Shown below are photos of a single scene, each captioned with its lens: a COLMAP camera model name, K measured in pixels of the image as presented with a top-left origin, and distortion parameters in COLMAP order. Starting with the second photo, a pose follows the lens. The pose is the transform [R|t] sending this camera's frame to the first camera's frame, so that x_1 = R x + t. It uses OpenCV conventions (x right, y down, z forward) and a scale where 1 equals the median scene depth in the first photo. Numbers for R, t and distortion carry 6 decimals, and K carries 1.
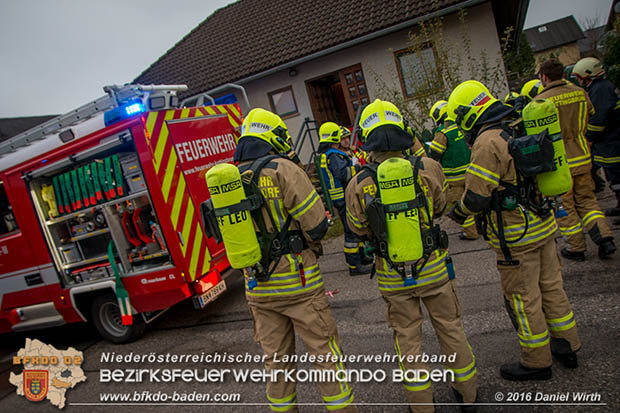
lens RADIAL K [[472.3, 0, 307.8], [0, 472.3, 201.4], [0, 0, 1]] dist [-0.063156, 0.010178]
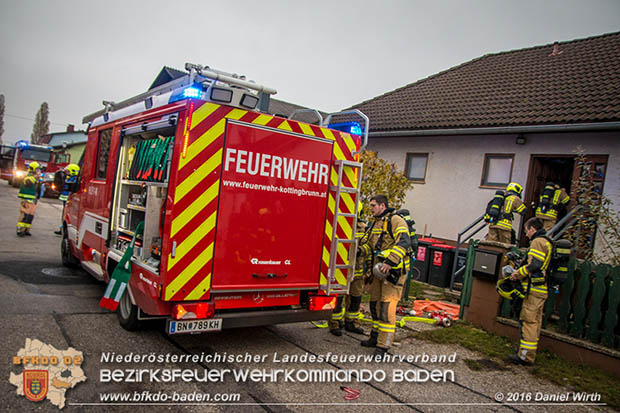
lens RADIAL K [[472.3, 0, 308.0], [0, 472.3, 212.0], [0, 0, 1]] dist [-0.063156, 0.010178]
pose [[0.794500, 0.382626, -0.471557, 0.271757], [-0.409223, 0.911075, 0.049778, -0.113077], [0.448671, 0.153424, 0.880429, 0.316046]]
